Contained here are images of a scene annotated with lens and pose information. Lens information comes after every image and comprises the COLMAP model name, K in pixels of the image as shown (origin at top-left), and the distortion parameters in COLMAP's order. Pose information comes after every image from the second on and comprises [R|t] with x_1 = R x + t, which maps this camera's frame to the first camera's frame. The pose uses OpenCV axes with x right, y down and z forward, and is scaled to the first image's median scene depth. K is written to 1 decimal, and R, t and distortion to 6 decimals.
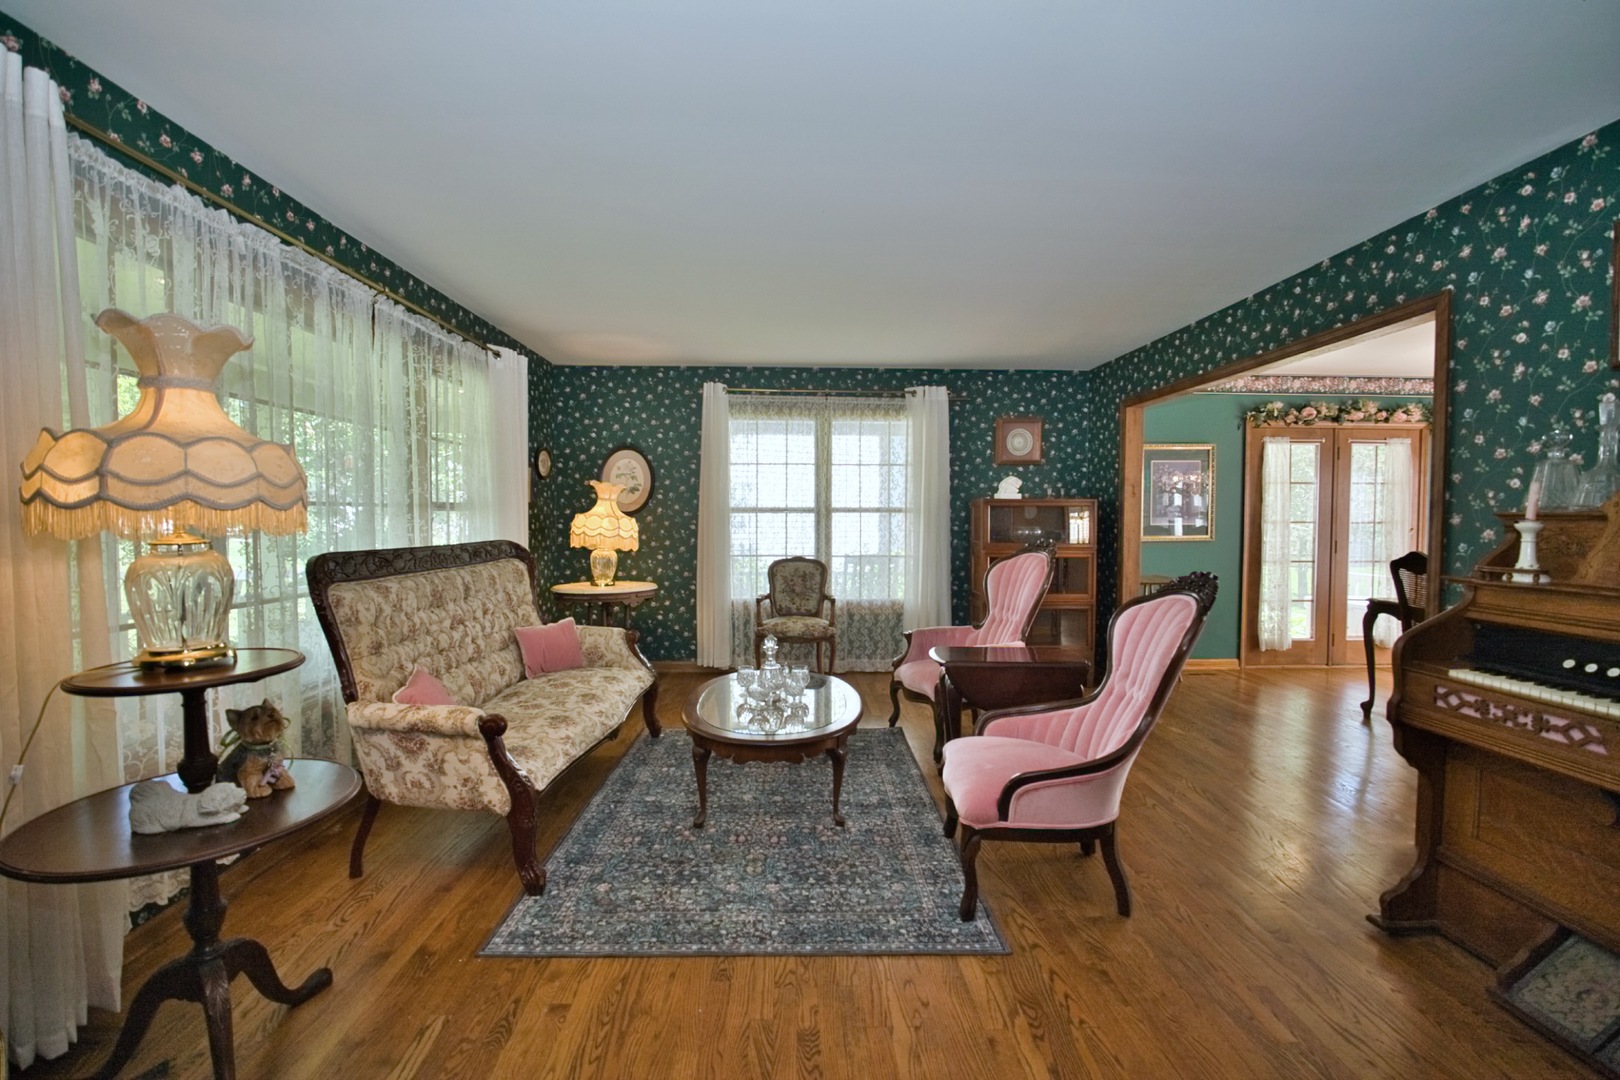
lens RADIAL K [[703.2, 0, 808.9], [0, 703.2, 538.3], [0, 0, 1]] dist [-0.024890, 0.007136]
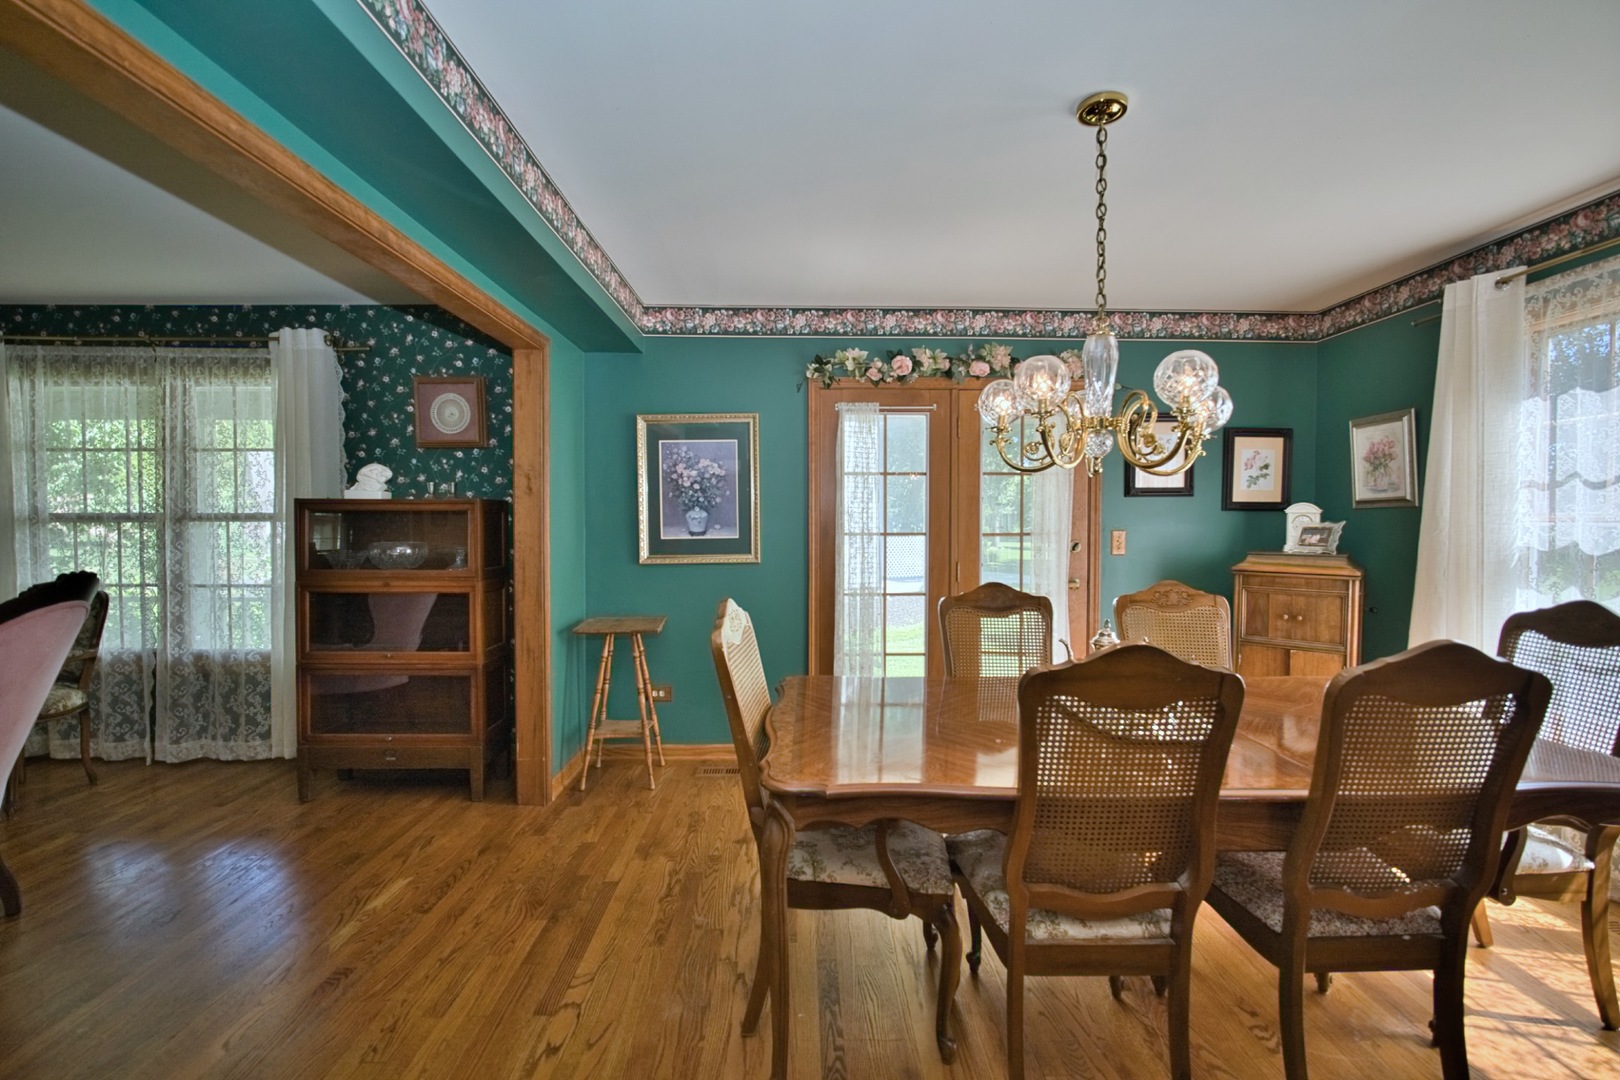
lens RADIAL K [[703.2, 0, 808.9], [0, 703.2, 538.3], [0, 0, 1]] dist [-0.024890, 0.007136]
pose [[0.999887, -0.001632, -0.014918, 0.655762], [0.001523, 0.999972, -0.007283, -0.014773], [0.014930, 0.007259, 0.999862, 0.355119]]
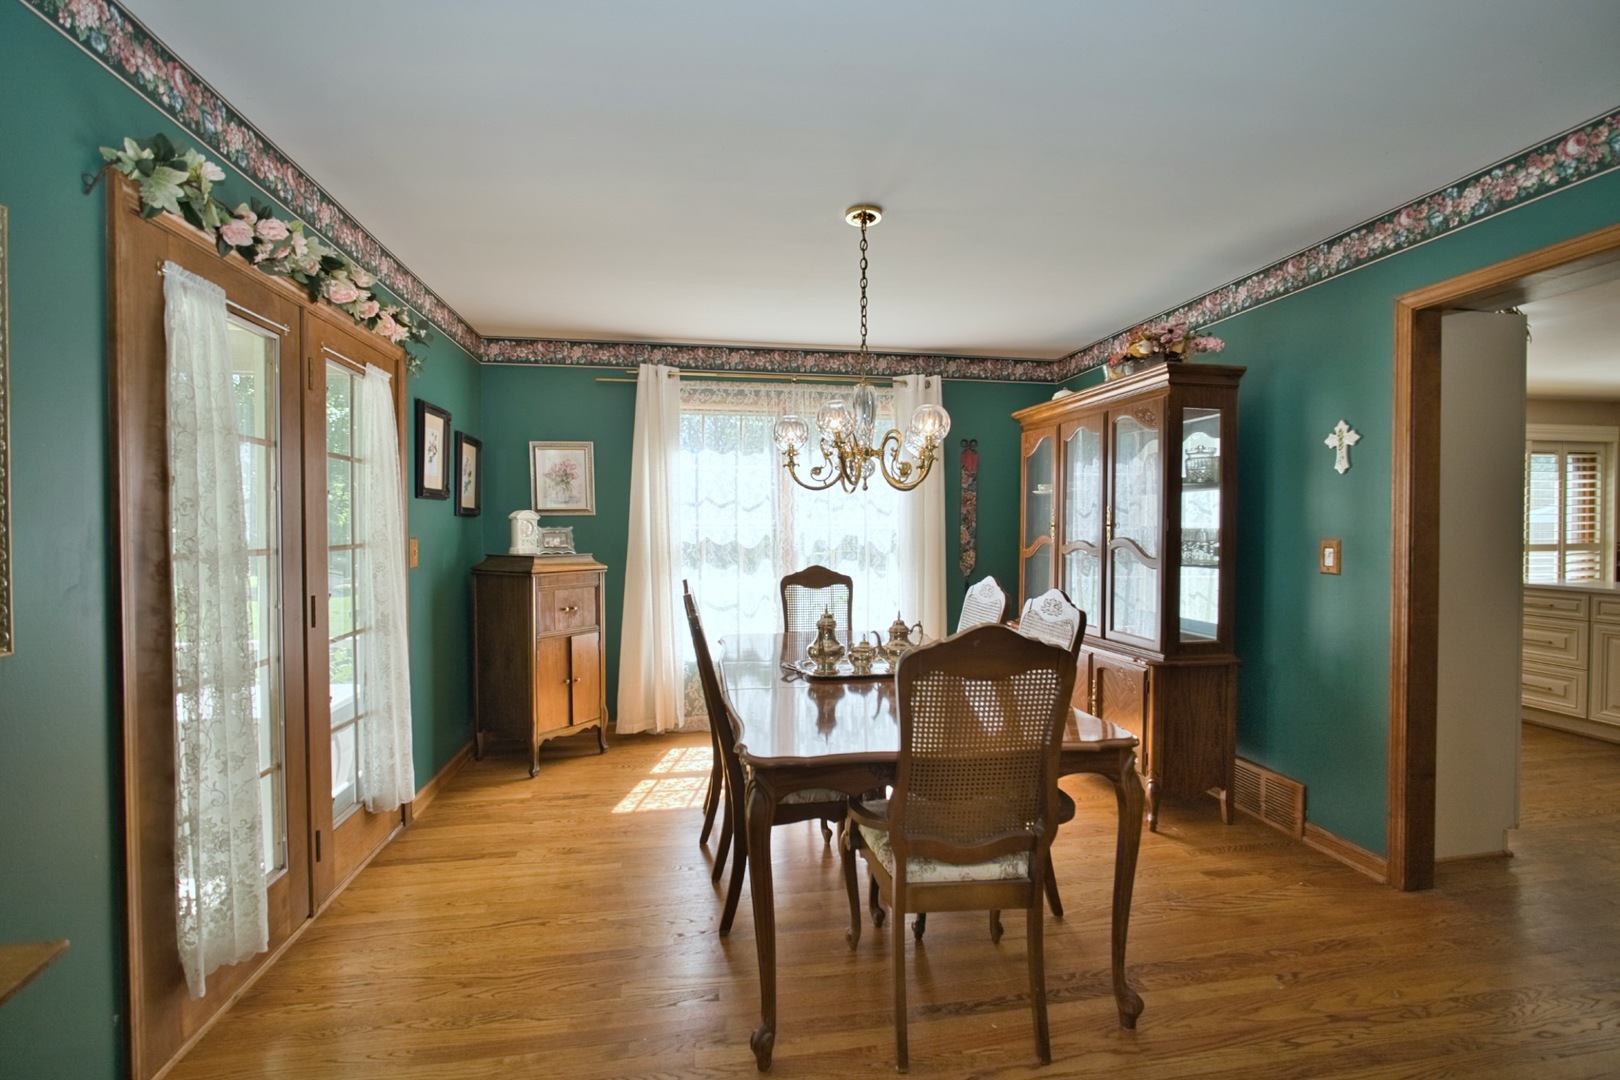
lens RADIAL K [[703.2, 0, 808.9], [0, 703.2, 538.3], [0, 0, 1]] dist [-0.024890, 0.007136]
pose [[-0.140538, -0.020860, 0.989855, 0.345011], [0.033867, 0.999092, 0.025863, -0.031088], [-0.989496, 0.037158, -0.139704, 0.806293]]
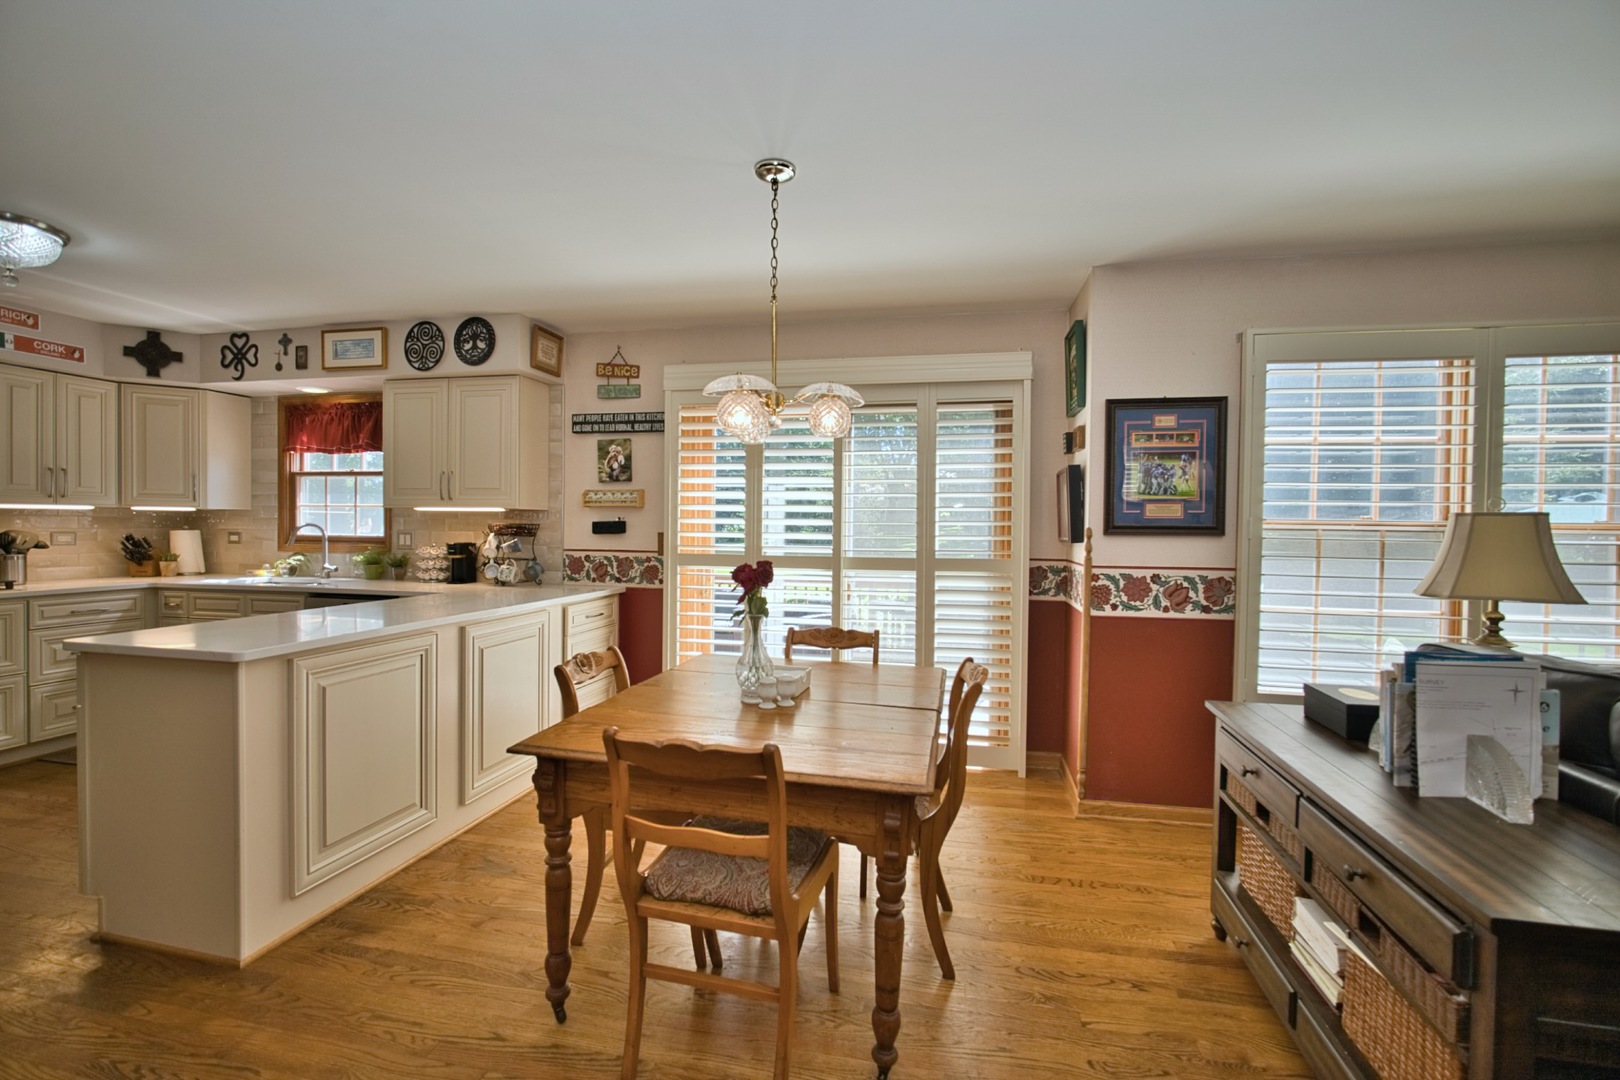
lens RADIAL K [[703.2, 0, 808.9], [0, 703.2, 538.3], [0, 0, 1]] dist [-0.024890, 0.007136]
pose [[0.235206, -0.020266, 0.971734, 0.604128], [0.021594, 0.999645, 0.015621, 0.016660], [-0.971706, 0.017309, 0.235560, -0.620852]]
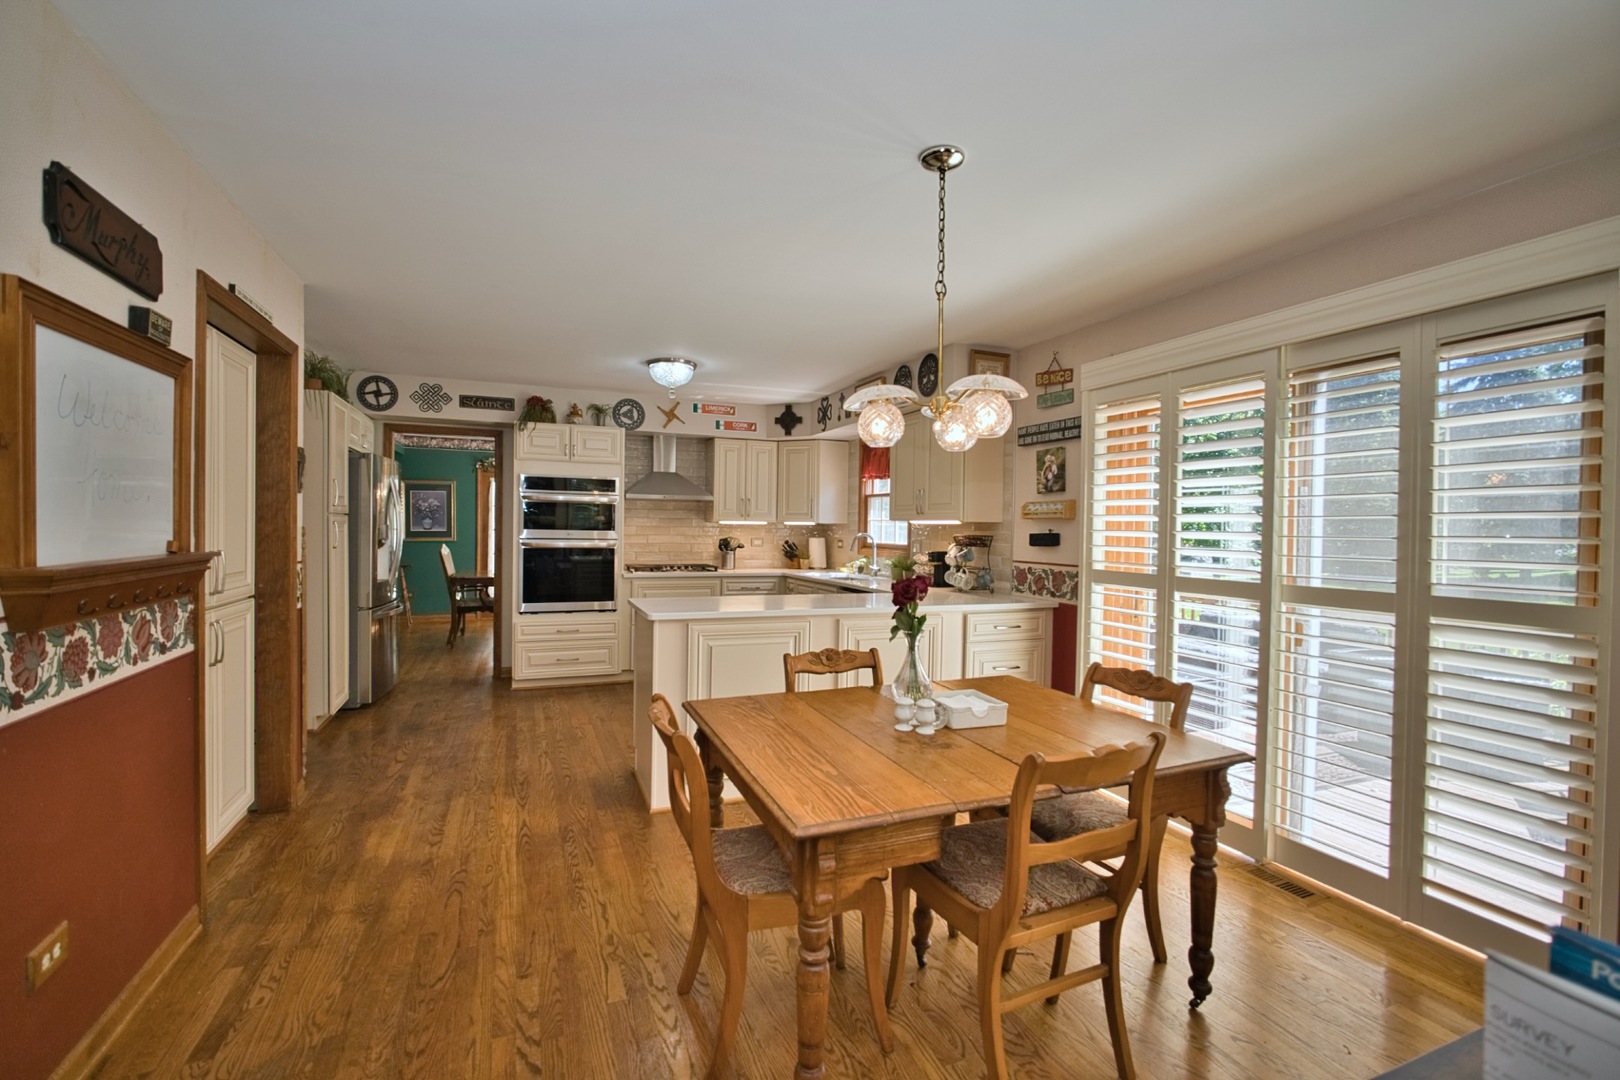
lens RADIAL K [[703.2, 0, 808.9], [0, 703.2, 538.3], [0, 0, 1]] dist [-0.024890, 0.007136]
pose [[0.935059, 0.003878, 0.354471, 0.796079], [0.000729, 0.999917, -0.012862, 0.019914], [-0.354491, 0.012285, 0.934979, -0.834289]]
